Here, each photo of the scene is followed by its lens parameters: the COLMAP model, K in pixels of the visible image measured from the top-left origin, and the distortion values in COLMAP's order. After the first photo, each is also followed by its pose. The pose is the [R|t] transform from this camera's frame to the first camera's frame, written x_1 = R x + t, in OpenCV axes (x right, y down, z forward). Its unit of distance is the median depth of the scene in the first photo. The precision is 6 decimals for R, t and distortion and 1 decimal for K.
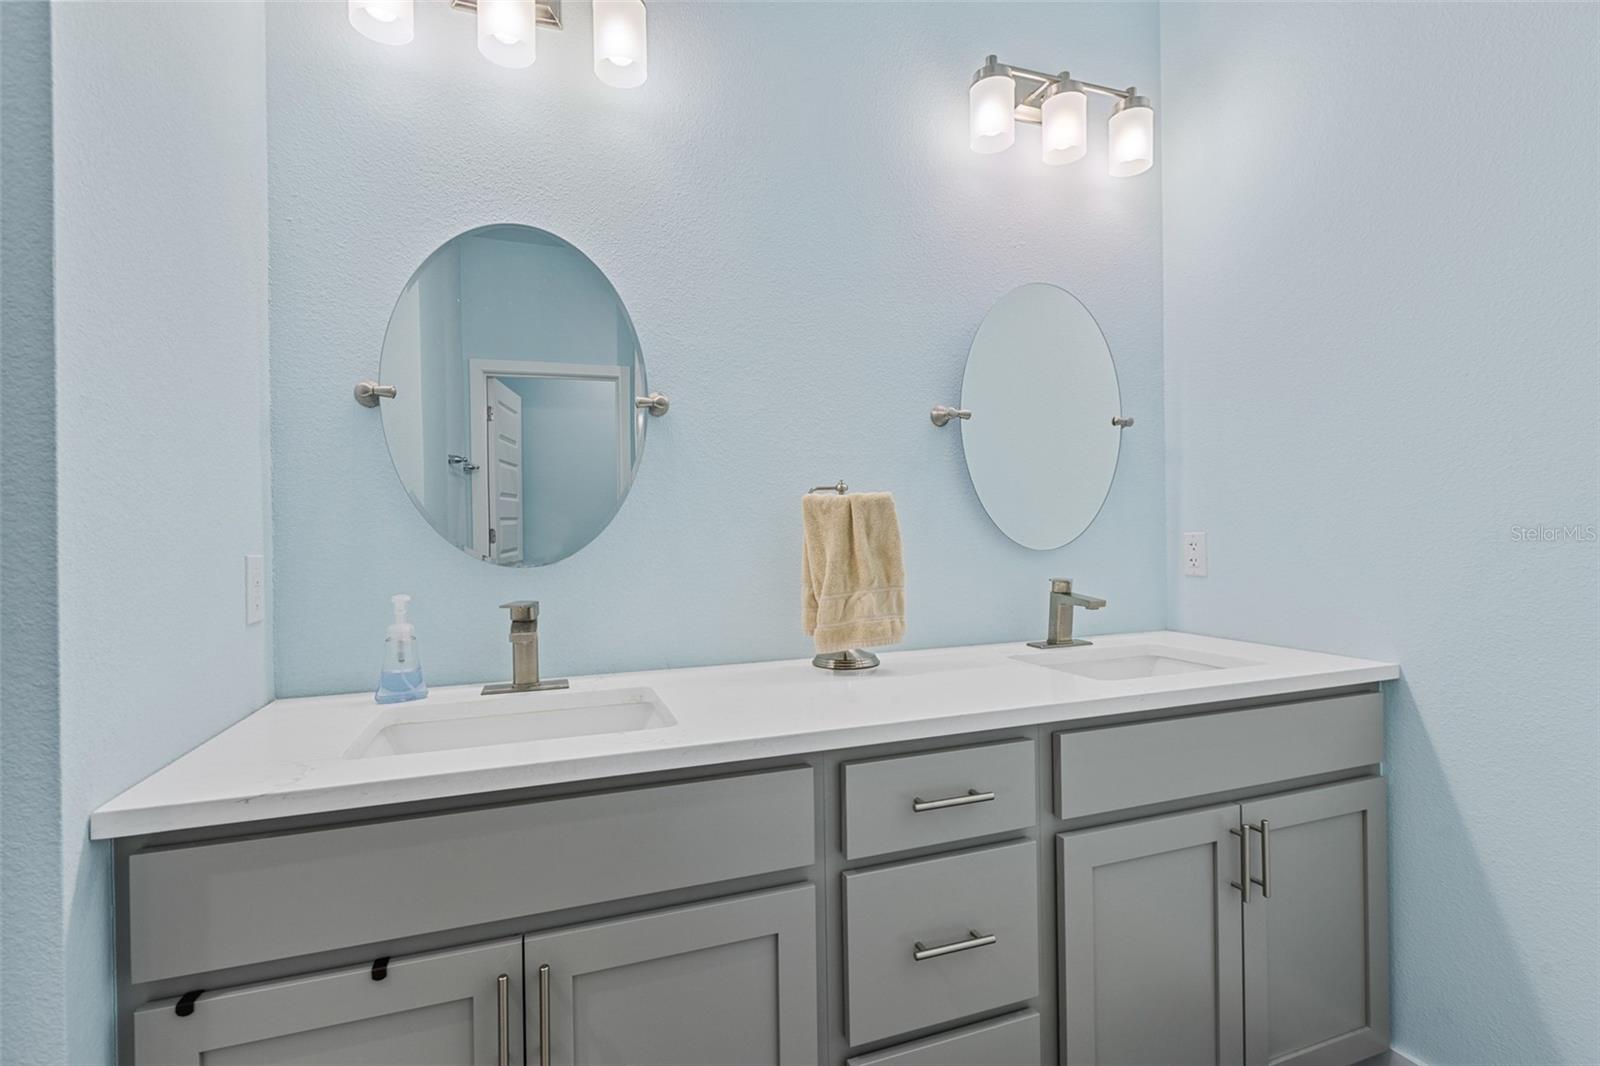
lens RADIAL K [[725.3, 0, 812.3], [0, 725.3, 529.8], [0, 0, 1]] dist [-0.000531, 0.000015]
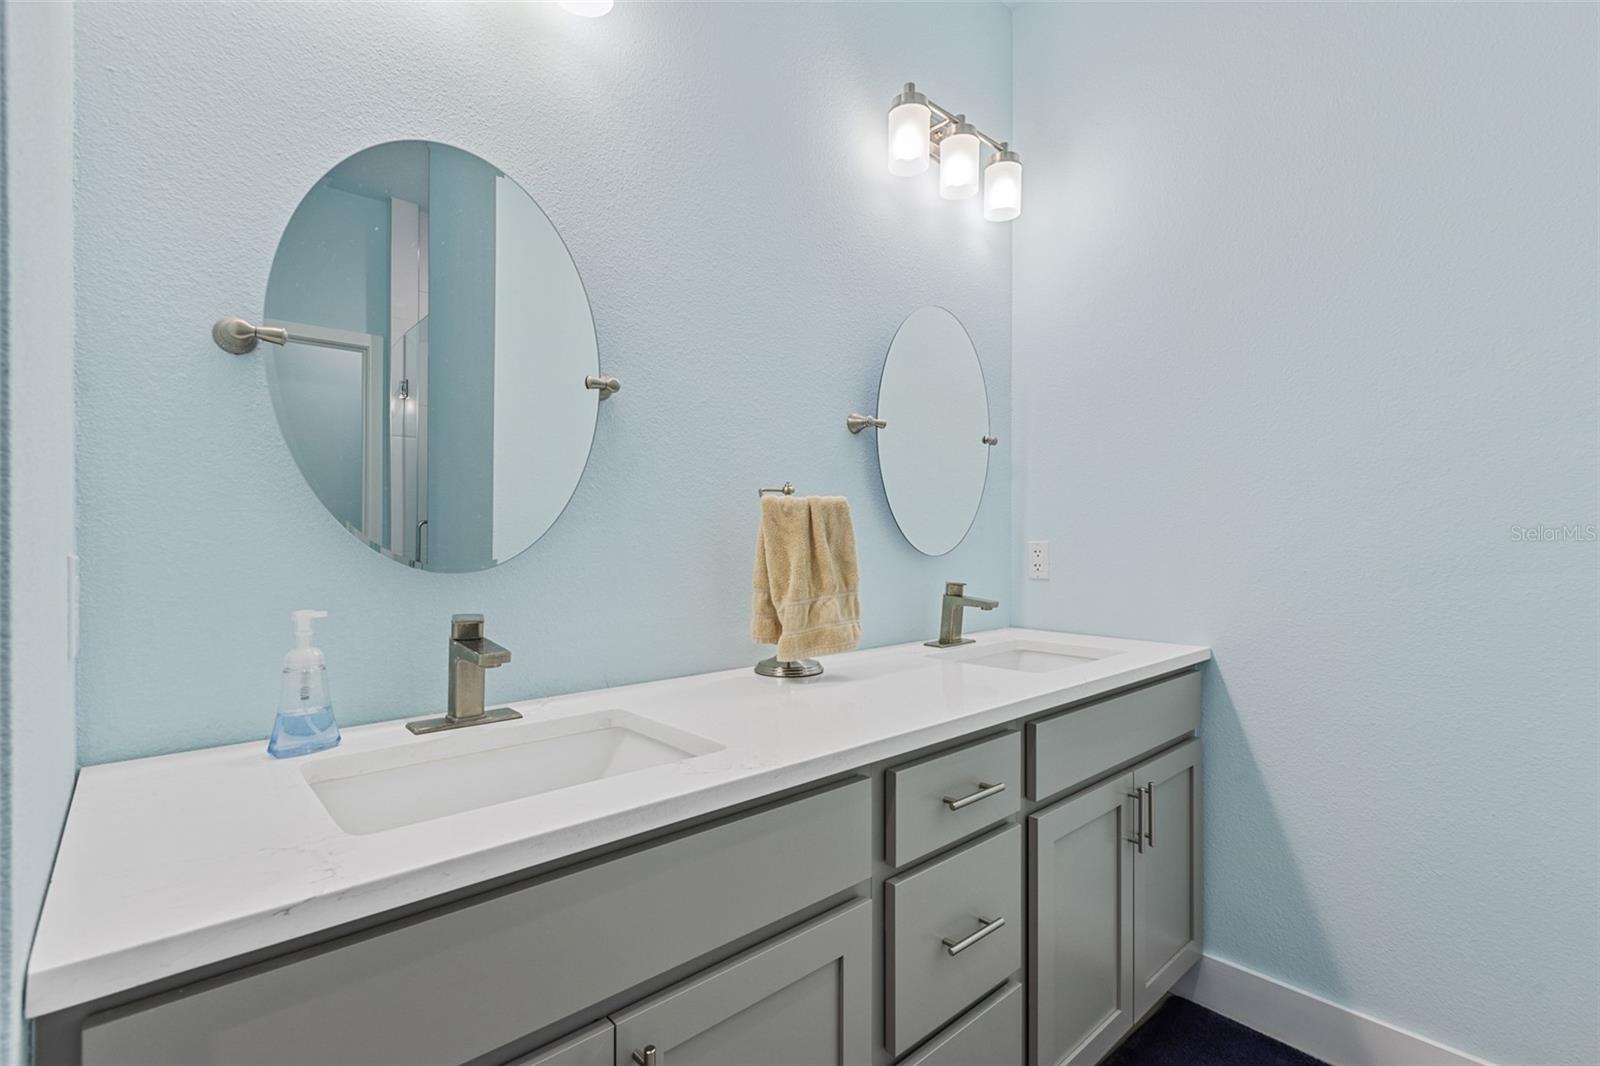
lens RADIAL K [[725.3, 0, 802.5], [0, 725.3, 536.6], [0, 0, 1]] dist [-0.000531, 0.000015]
pose [[0.926229, 0.015636, 0.376637, -0.326487], [-0.015612, 0.999873, -0.003118, 0.007430], [-0.376638, -0.002992, 0.926356, 0.100190]]
